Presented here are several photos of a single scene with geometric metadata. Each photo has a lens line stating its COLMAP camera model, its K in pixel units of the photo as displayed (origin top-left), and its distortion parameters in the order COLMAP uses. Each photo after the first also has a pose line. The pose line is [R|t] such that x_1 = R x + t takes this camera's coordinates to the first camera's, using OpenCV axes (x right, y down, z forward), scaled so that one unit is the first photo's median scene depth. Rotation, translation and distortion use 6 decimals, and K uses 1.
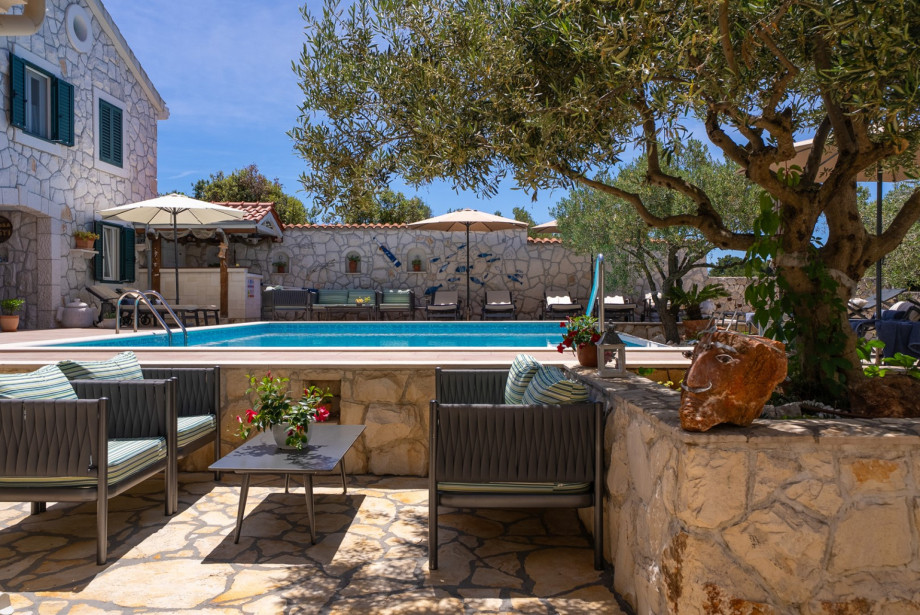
lens RADIAL K [[748.7, 0, 455.0], [0, 748.7, 303.4], [0, 0, 1]] dist [0.006545, 0.011990]
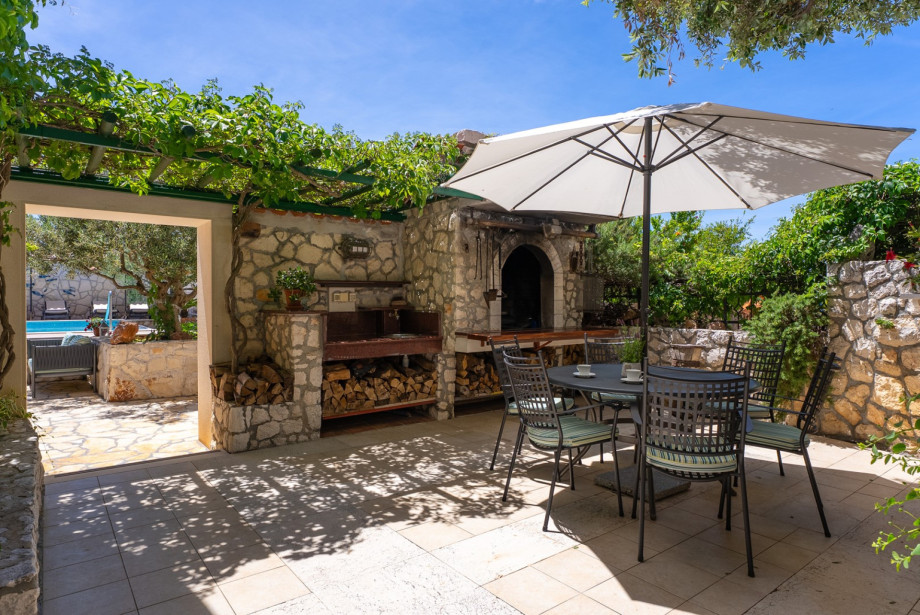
lens RADIAL K [[545.4, 0, 458.4], [0, 545.4, 303.5], [0, 0, 1]] dist [-0.003521, -0.000716]
pose [[0.766591, -0.001886, 0.642133, -0.027607], [0.002487, 0.999997, -0.000033, -0.009806], [-0.642131, 0.001622, 0.766594, -0.414608]]
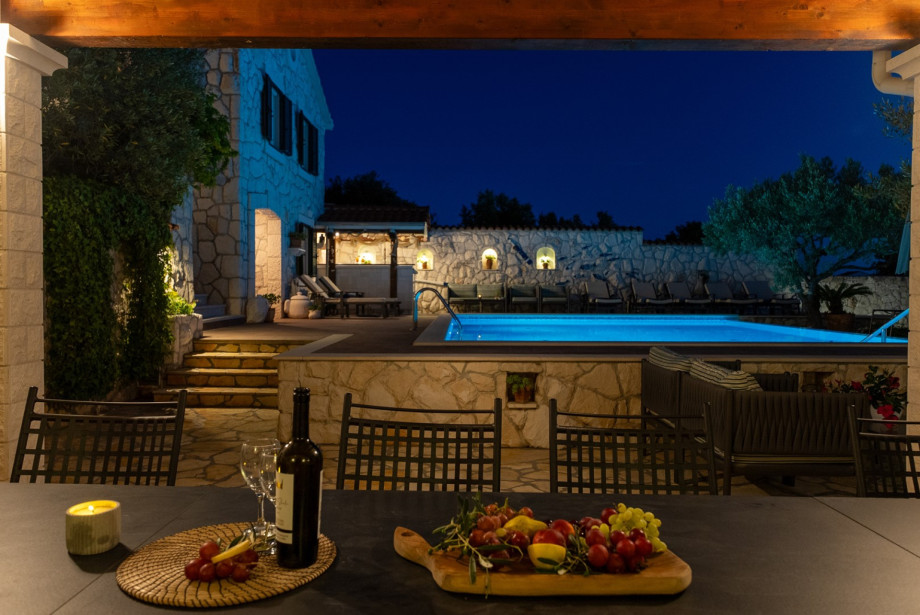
lens RADIAL K [[676.9, 0, 458.6], [0, 676.9, 298.7], [0, 0, 1]] dist [0.013075, 0.005943]
pose [[0.999330, 0.005710, 0.036152, -0.250479], [-0.005991, 0.999953, 0.007674, -0.005030], [-0.036107, -0.007885, 0.999317, -0.014482]]
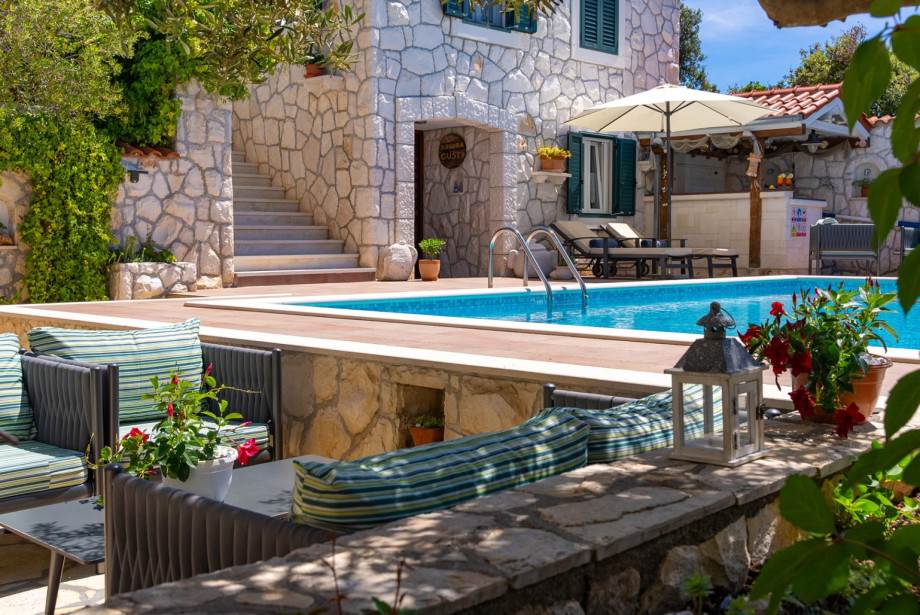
lens RADIAL K [[1052.3, 0, 465.3], [0, 1052.3, 311.7], [0, 0, 1]] dist [0.036693, 0.000000]
pose [[0.748710, 0.048086, -0.661151, 0.119220], [-0.005678, 0.997794, 0.066140, -0.002231], [0.662873, -0.045766, 0.747332, 0.137753]]
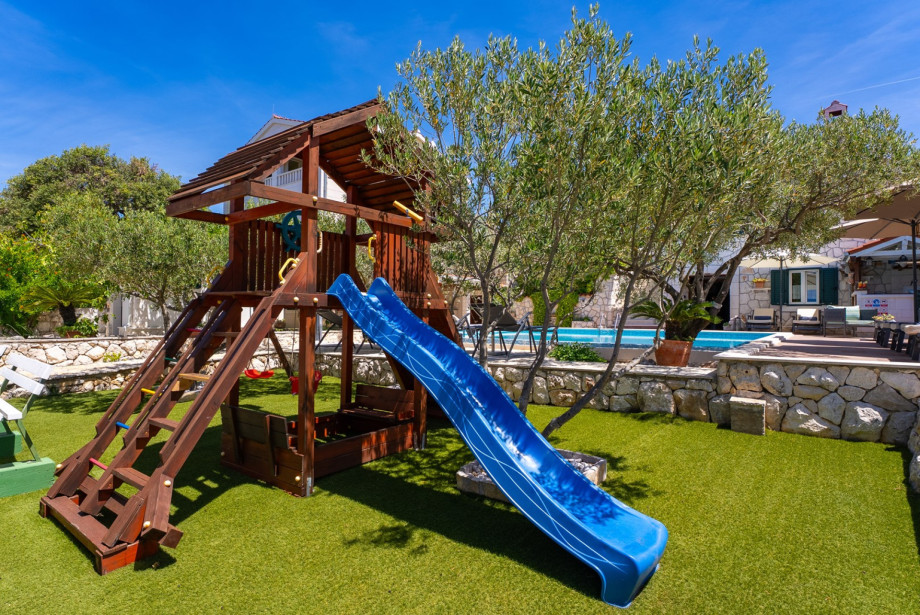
lens RADIAL K [[489.3, 0, 458.7], [0, 489.3, 309.5], [0, 0, 1]] dist [0.000650, 0.001813]
pose [[-0.578918, -0.008071, -0.815346, 0.748631], [-0.006045, 0.999966, -0.005606, -0.009282], [0.815364, 0.001683, -0.578947, 0.943744]]
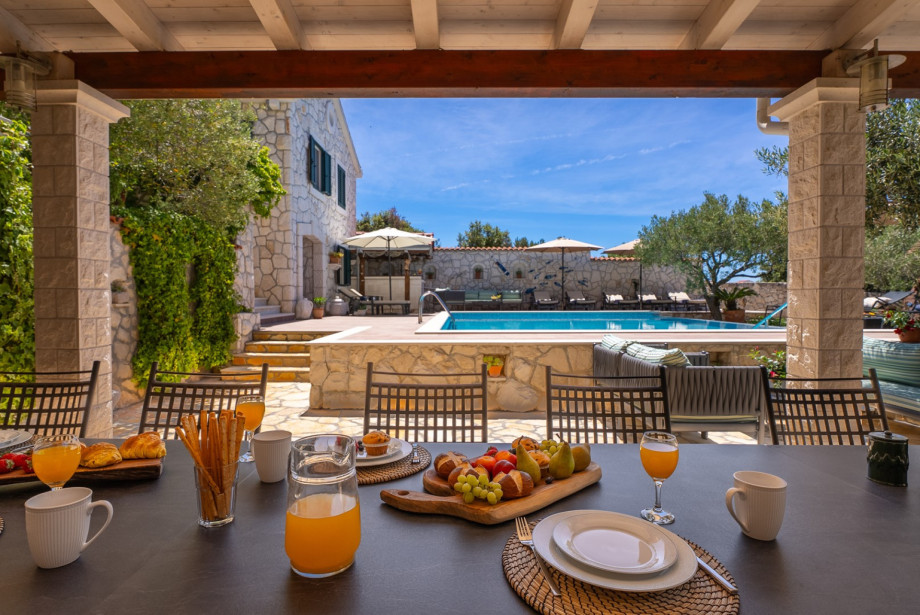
lens RADIAL K [[489.3, 0, 460.6], [0, 489.3, 303.6], [0, 0, 1]] dist [0.000650, 0.001813]
pose [[0.999263, -0.000074, 0.038378, -0.241266], [-0.000355, 0.999938, 0.011160, -0.002735], [-0.038376, -0.011166, 0.999201, 0.001676]]
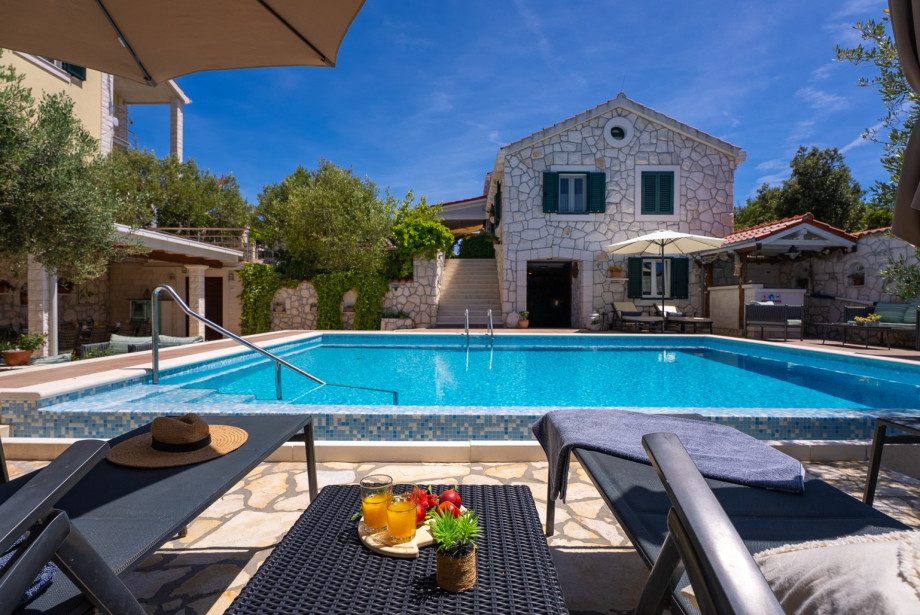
lens RADIAL K [[455.5, 0, 461.0], [0, 455.5, 305.8], [0, 0, 1]] dist [-0.003168, 0.000025]
pose [[0.024637, 0.008915, -0.999657, 0.358340], [-0.009460, 0.999918, 0.008684, -0.018314], [0.999652, 0.009243, 0.024719, 0.577384]]
